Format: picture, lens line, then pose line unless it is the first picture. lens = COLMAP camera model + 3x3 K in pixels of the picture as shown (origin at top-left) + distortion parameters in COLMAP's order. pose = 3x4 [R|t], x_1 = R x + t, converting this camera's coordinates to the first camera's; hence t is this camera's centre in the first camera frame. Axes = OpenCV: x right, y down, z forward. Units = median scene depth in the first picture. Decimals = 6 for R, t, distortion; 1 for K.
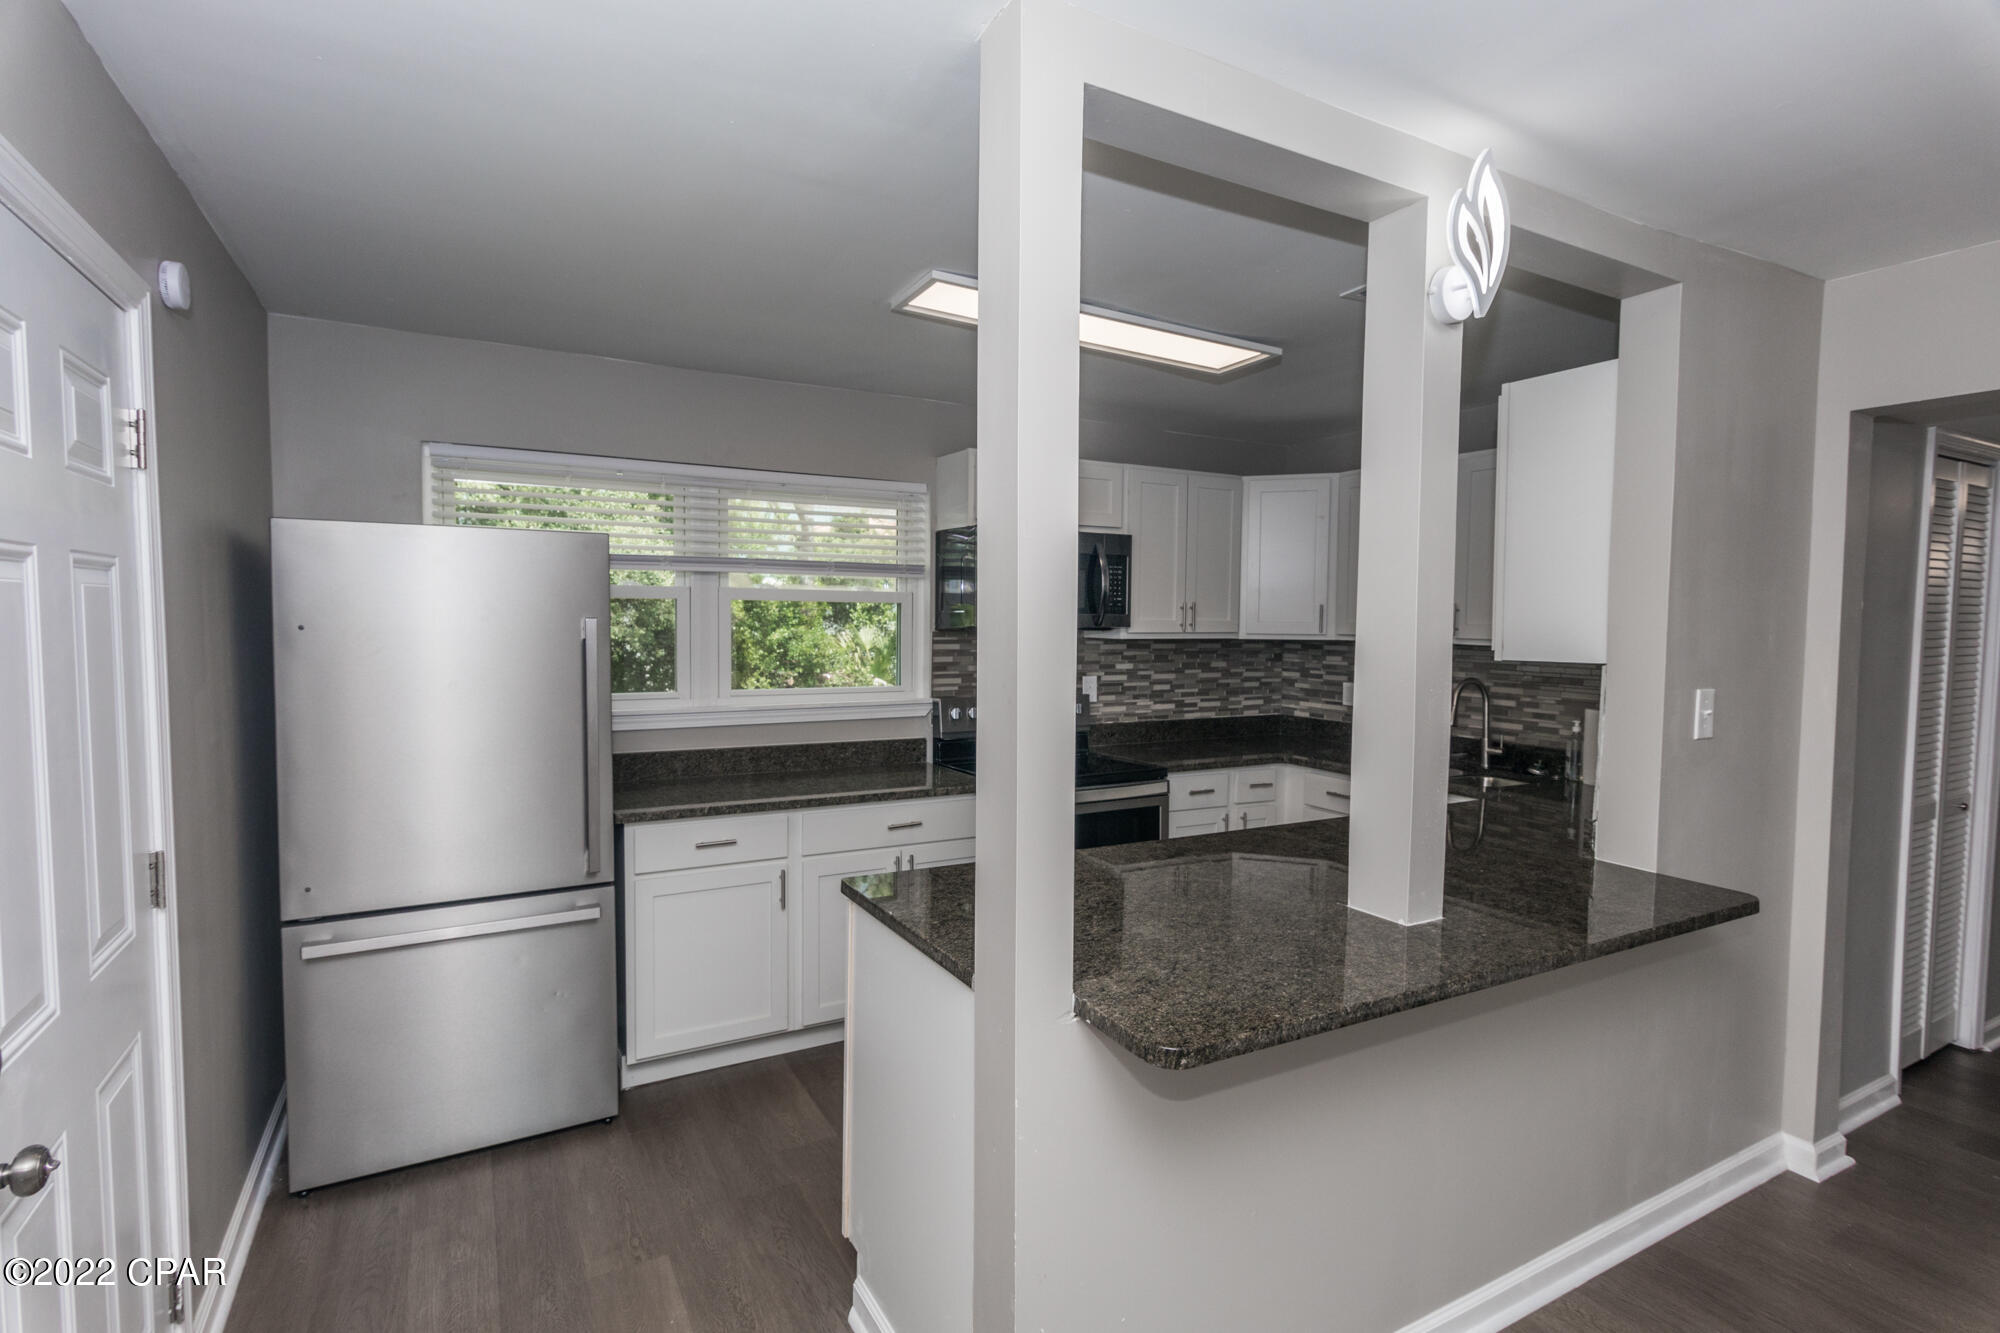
lens RADIAL K [[952.4, 0, 987.1], [0, 952.4, 667.6], [0, 0, 1]] dist [0.000803, -0.001043]
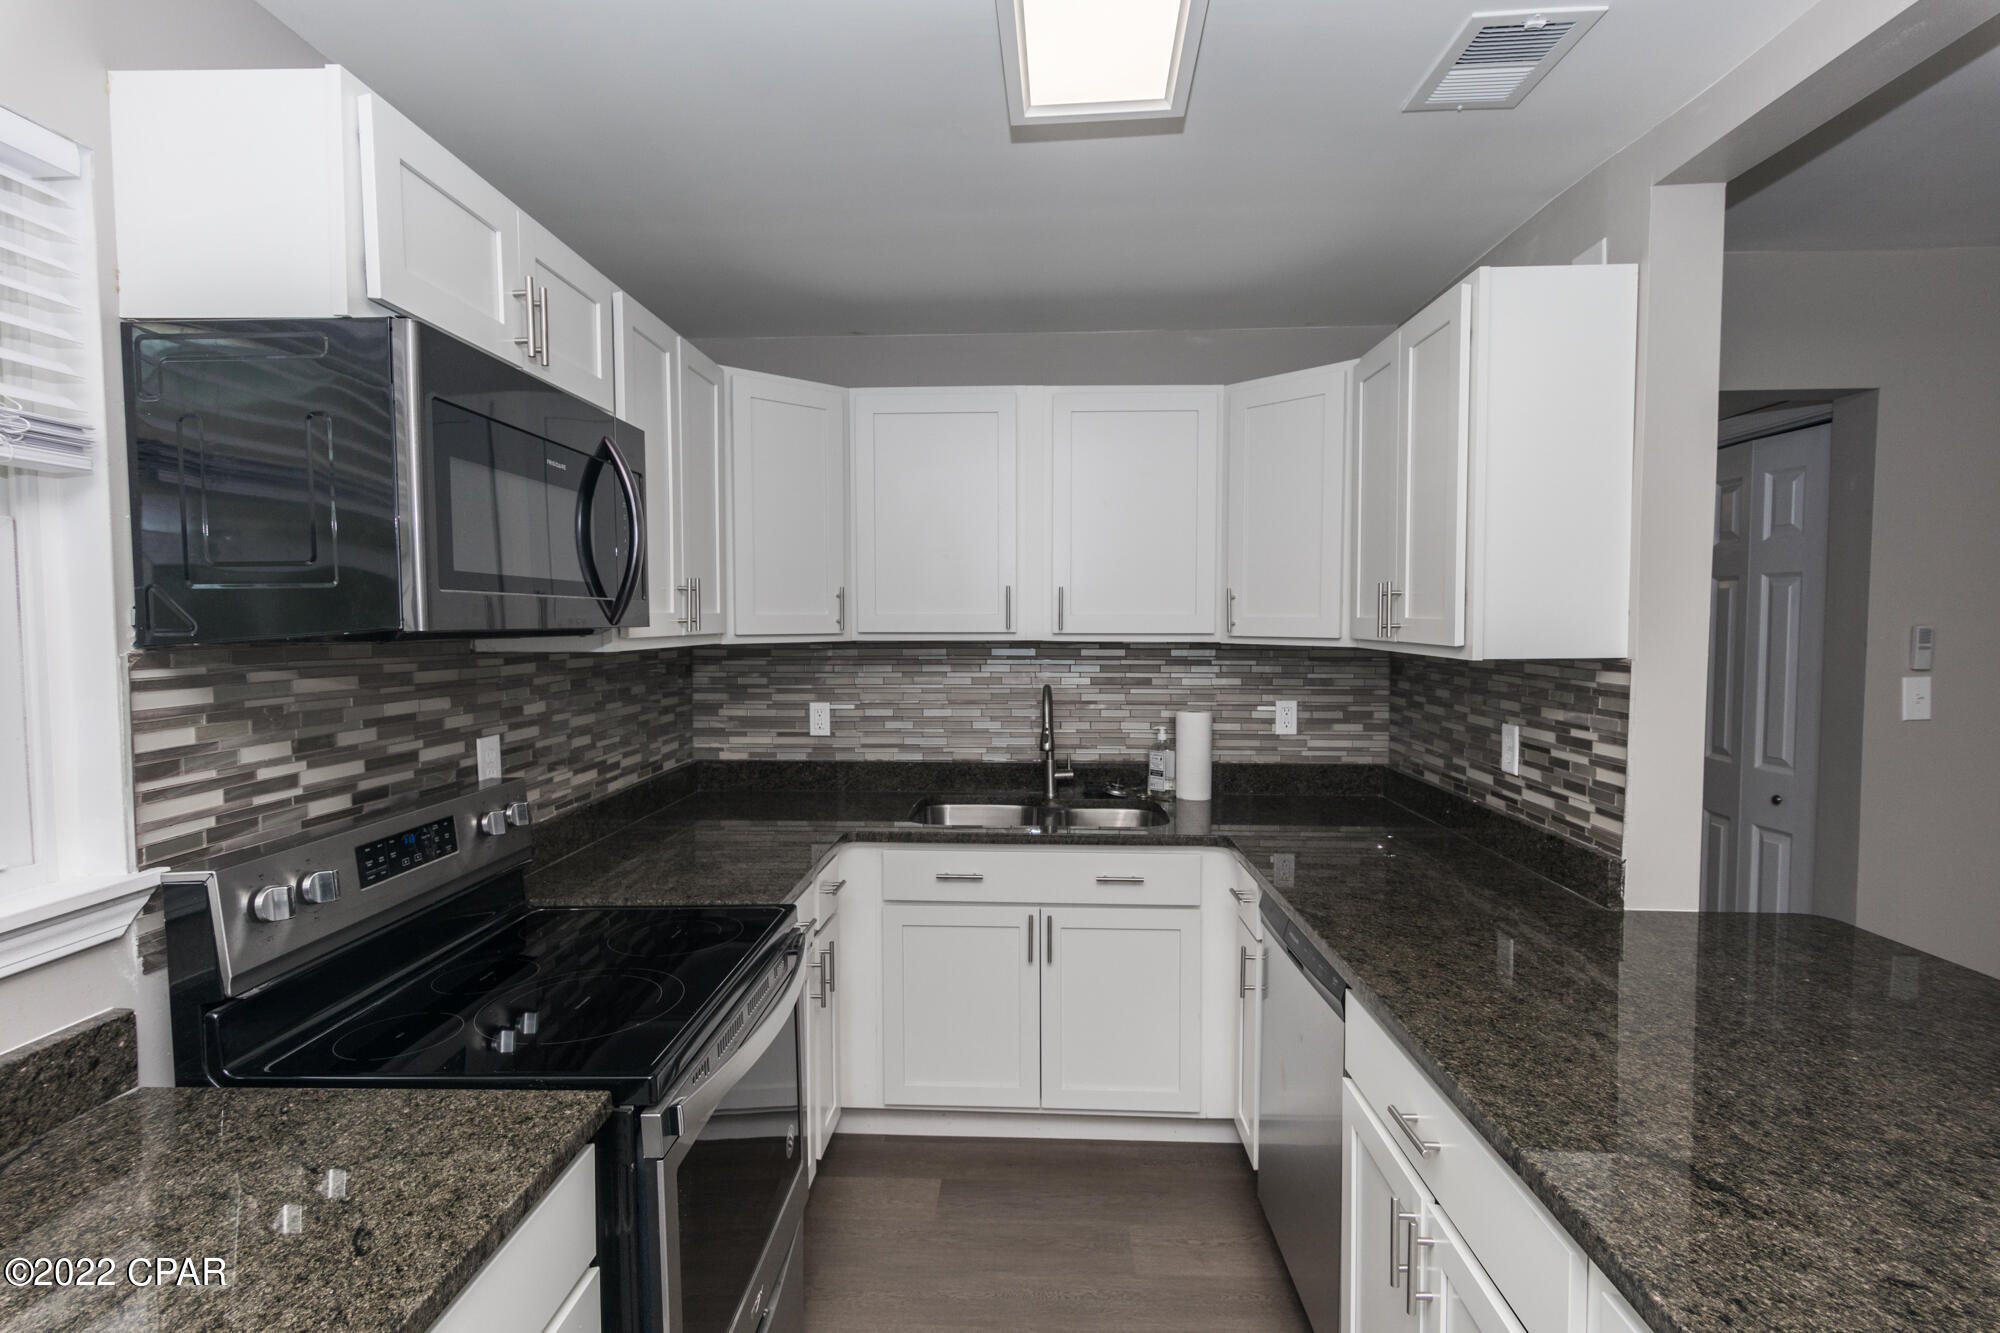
lens RADIAL K [[983.2, 0, 1000.0], [0, 983.2, 666.5], [0, 0, 1]] dist [0.001561, -0.000251]
pose [[0.523932, -0.052673, 0.850130, -0.176881], [0.052724, 0.998178, 0.029352, -0.027830], [-0.850127, 0.029444, 0.525754, 0.596154]]
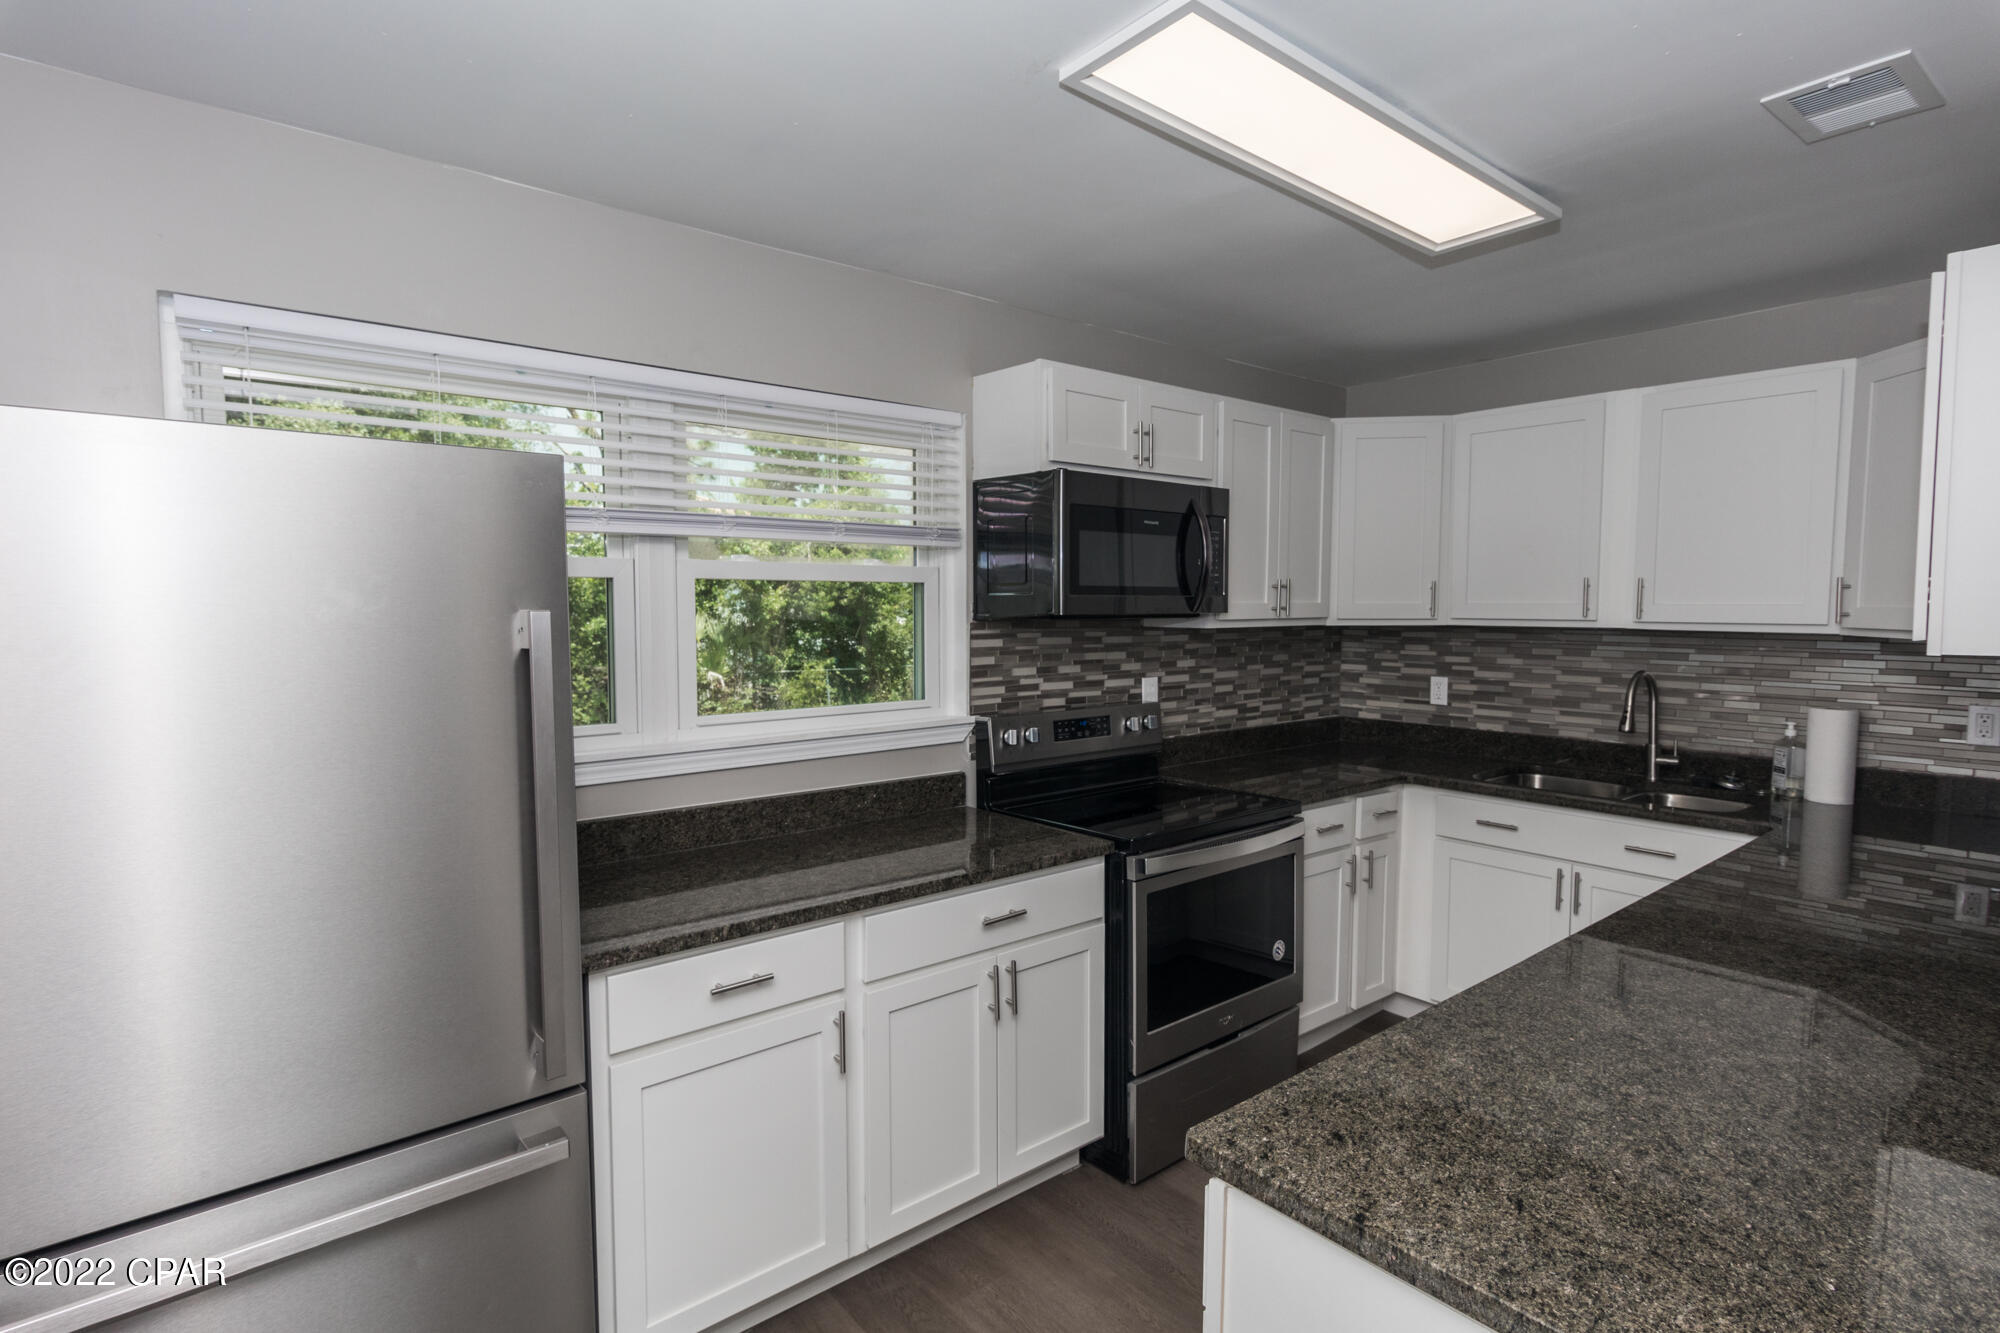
lens RADIAL K [[997.2, 0, 985.9], [0, 997.2, 666.6], [0, 0, 1]] dist [0.002777, 0.000127]
pose [[0.983649, -0.022412, 0.178696, -0.178191], [0.020087, 0.999689, 0.014810, -0.015475], [-0.178973, -0.010978, 0.983793, 0.264592]]
